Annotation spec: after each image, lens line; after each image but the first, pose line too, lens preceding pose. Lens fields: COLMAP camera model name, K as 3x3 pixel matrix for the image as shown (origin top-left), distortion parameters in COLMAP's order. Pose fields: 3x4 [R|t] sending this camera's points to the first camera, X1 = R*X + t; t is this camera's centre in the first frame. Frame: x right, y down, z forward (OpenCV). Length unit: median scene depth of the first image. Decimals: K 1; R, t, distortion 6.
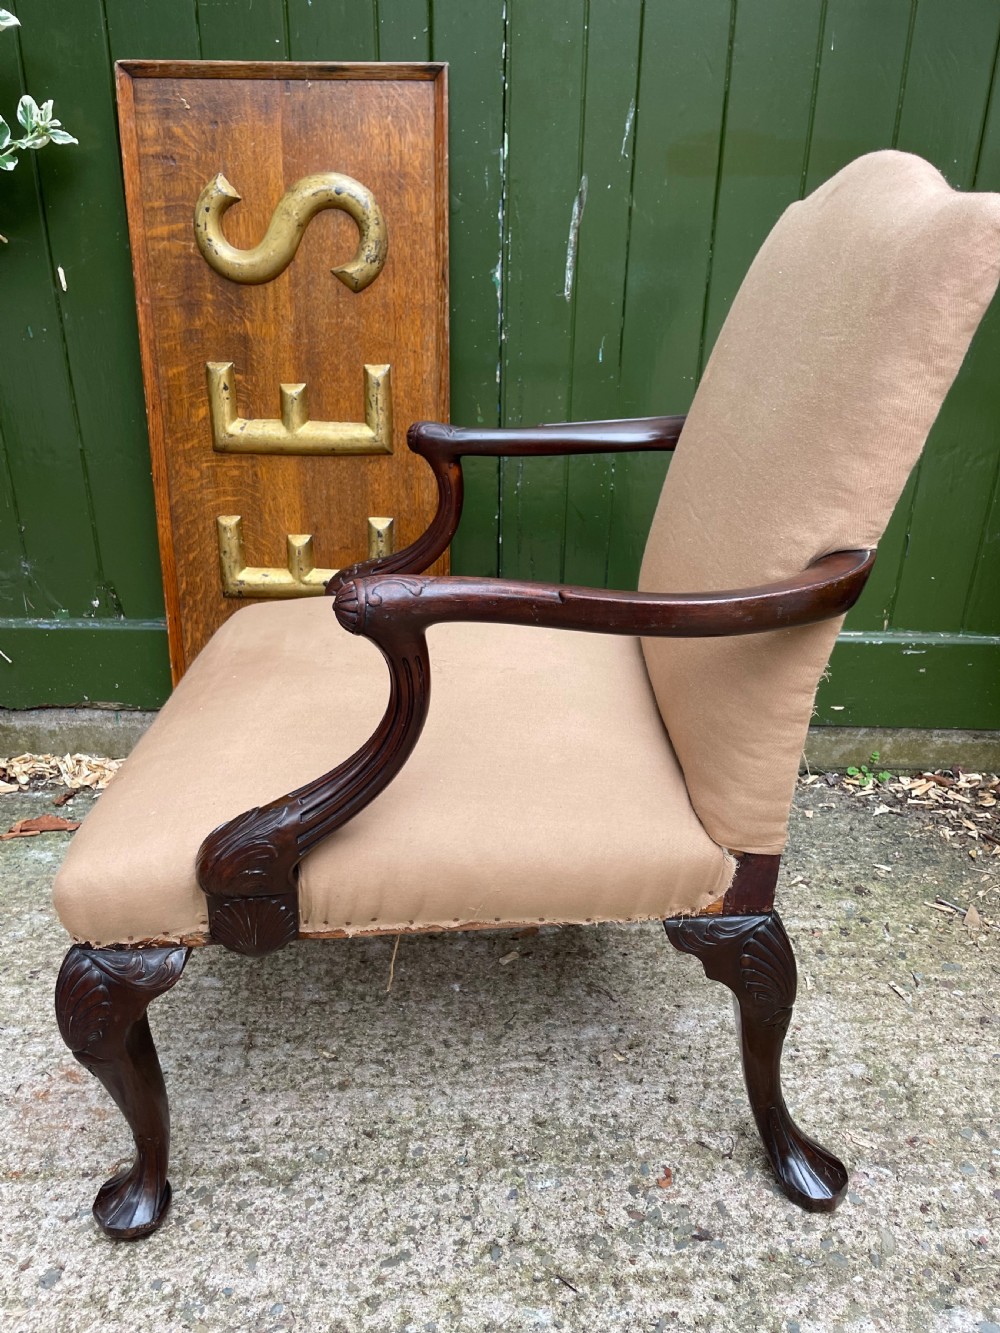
lens RADIAL K [[1050.1, 0, 484.8], [0, 1050.1, 679.5], [0, 0, 1]] dist [0.071712, -0.116215]
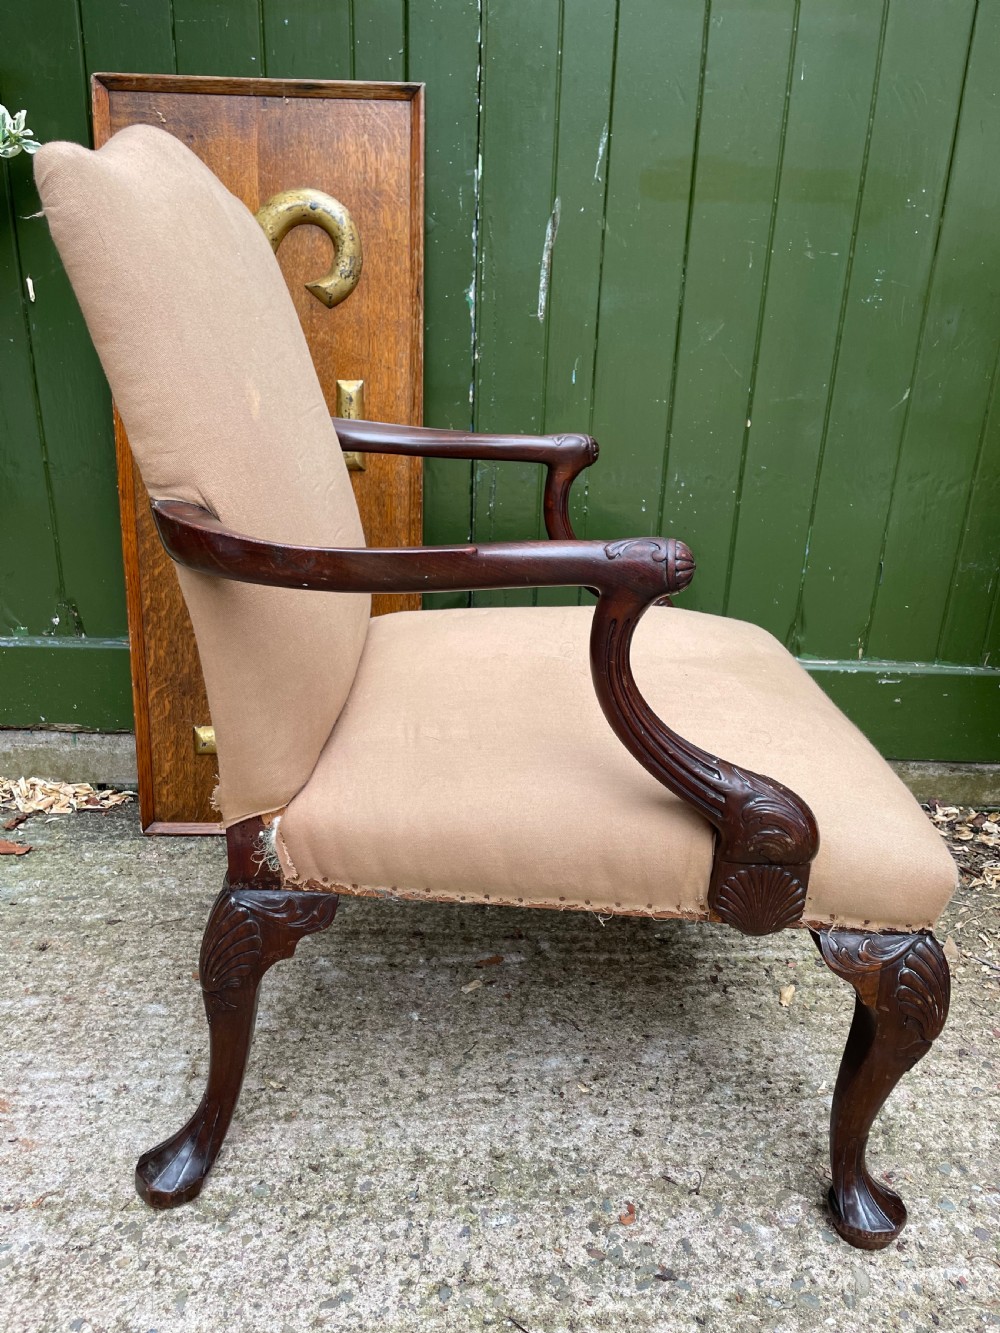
lens RADIAL K [[1050.1, 0, 498.5], [0, 1050.1, 671.5], [0, 0, 1]] dist [0.071712, -0.116215]
pose [[0.999618, 0.014161, 0.023714, 0.025179], [-0.012624, 0.997886, -0.063753, 0.049224], [-0.024567, 0.063429, 0.997684, 0.032111]]
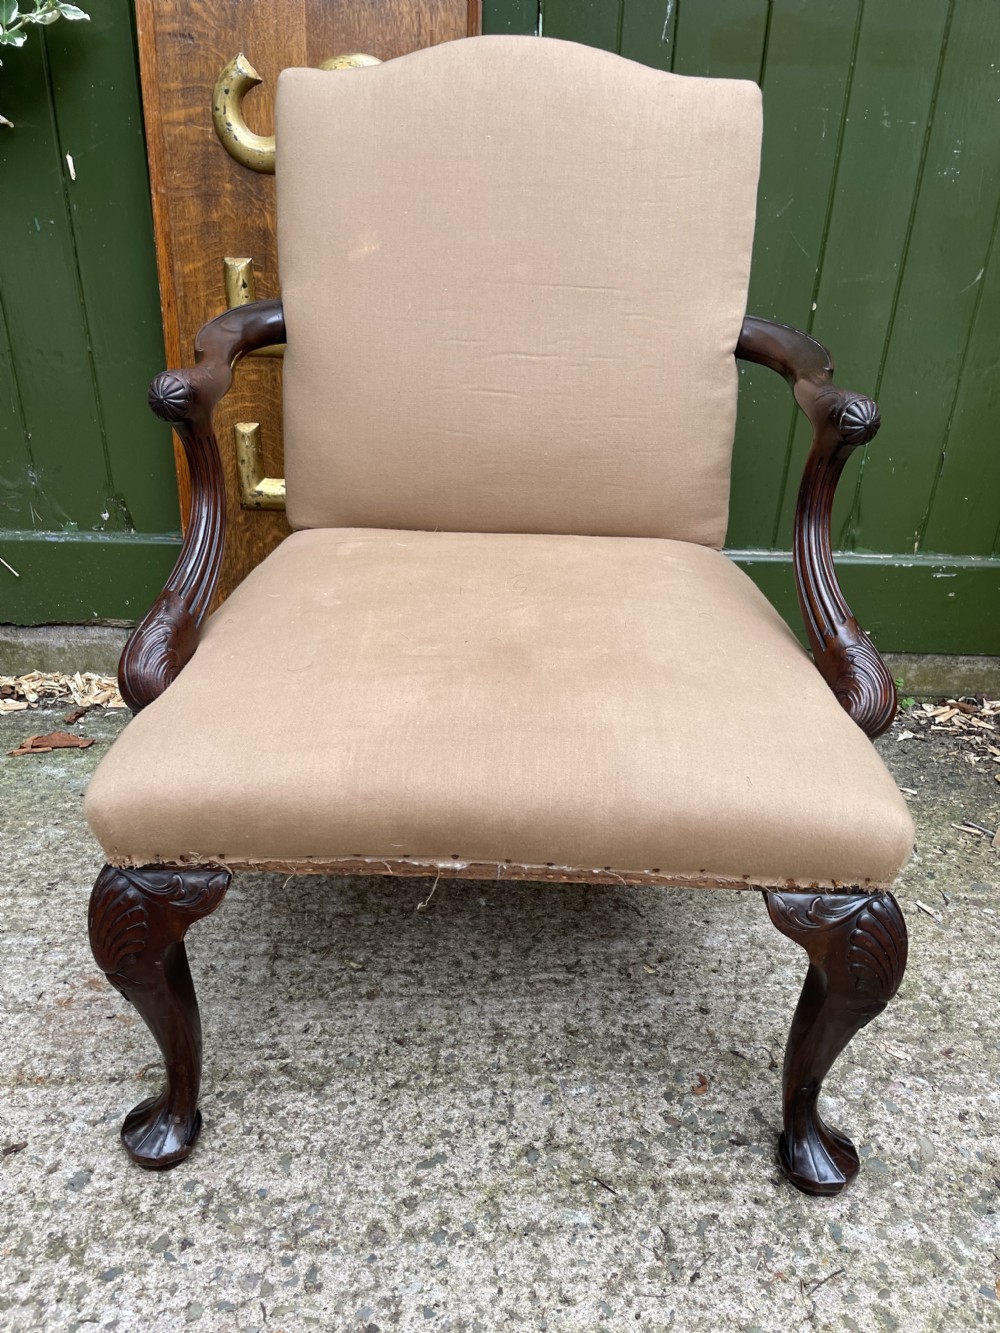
lens RADIAL K [[1050.1, 0, 487.7], [0, 1050.1, 682.4], [0, 0, 1]] dist [0.071712, -0.116215]
pose [[0.999861, 0.010477, 0.012943, -0.044067], [-0.011079, 0.998818, 0.047331, 0.047618], [-0.012431, -0.047468, 0.998795, 0.030719]]
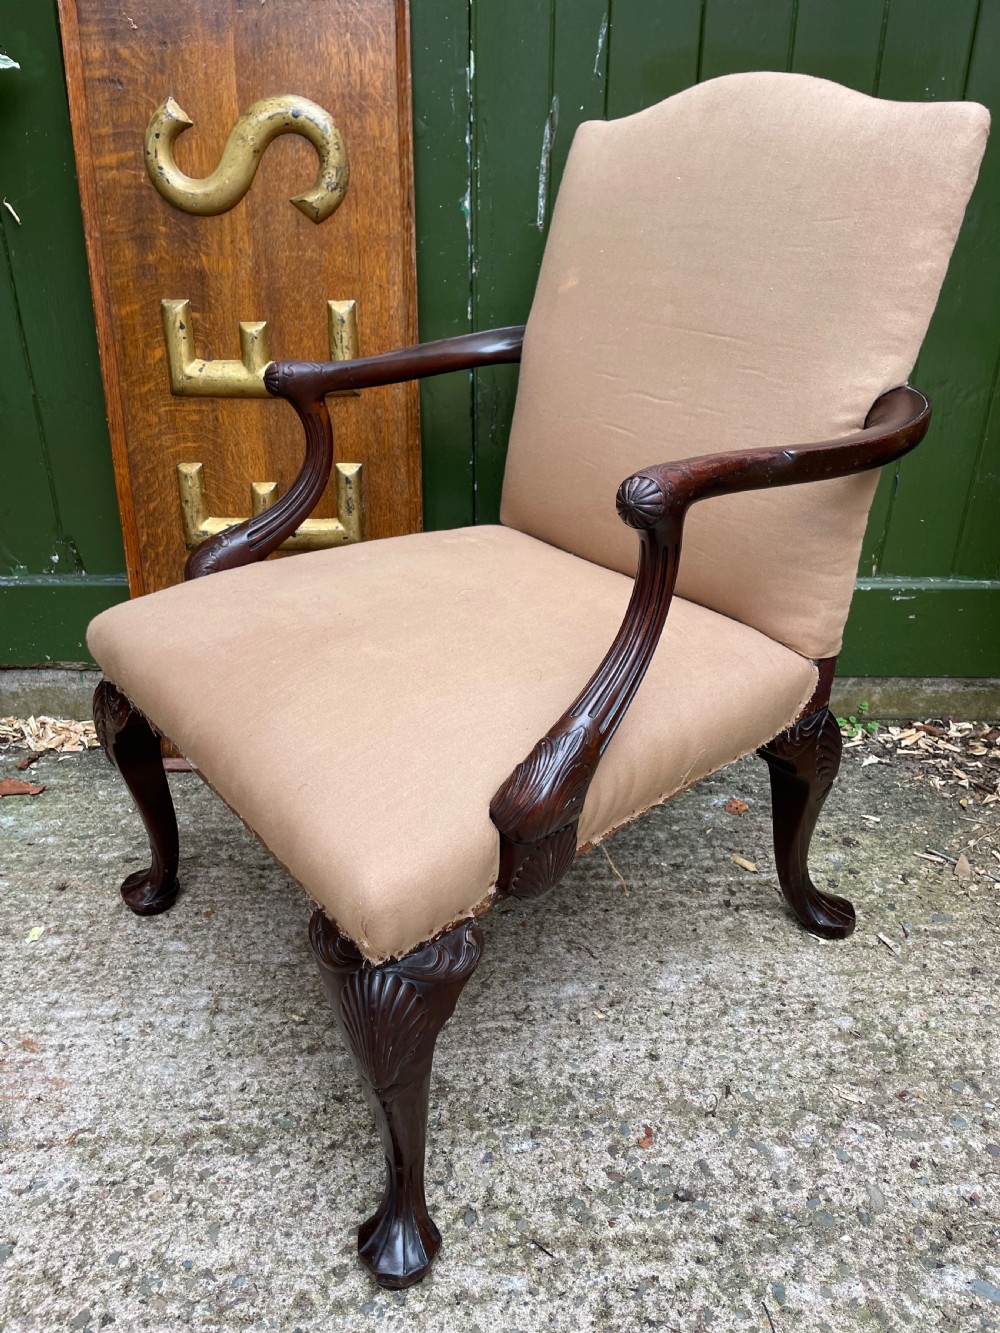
lens RADIAL K [[1050.1, 0, 493.2], [0, 1050.1, 676.3], [0, 0, 1]] dist [0.071712, -0.116215]
pose [[0.999822, -0.014127, 0.012473, 0.024471], [0.013800, 0.999570, 0.025891, 0.023758], [-0.012834, -0.025714, 0.999587, 0.048860]]
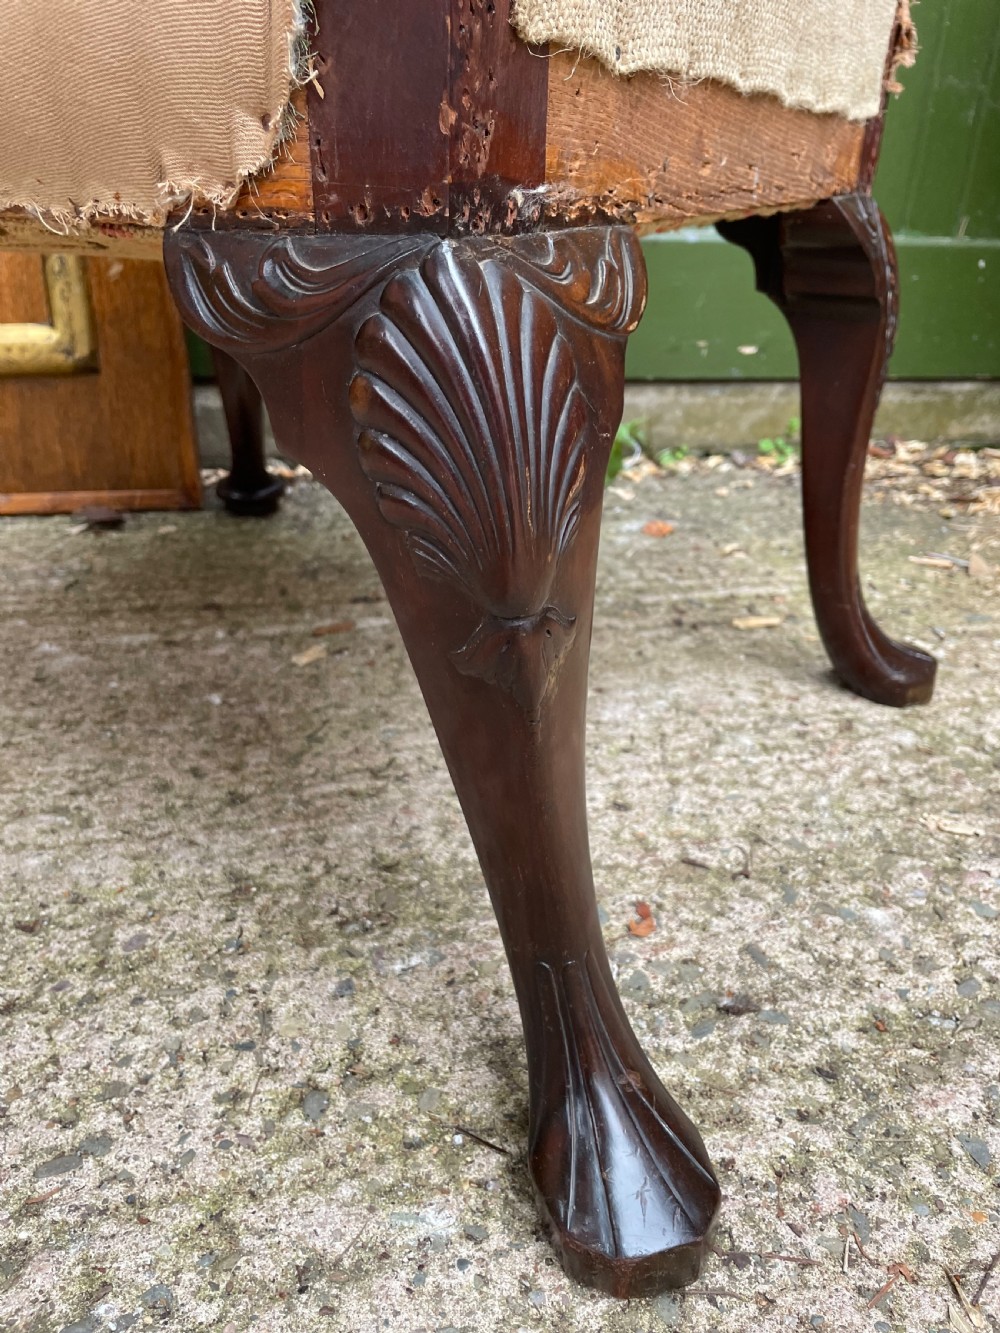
lens RADIAL K [[1050.1, 0, 499.5], [0, 1050.1, 671.1], [0, 0, 1]] dist [0.071712, -0.116215]
pose [[0.976007, -0.075413, 0.204264, 0.008202], [0.067278, 0.996650, 0.046492, 0.311984], [-0.207086, -0.031634, 0.977811, 0.504666]]
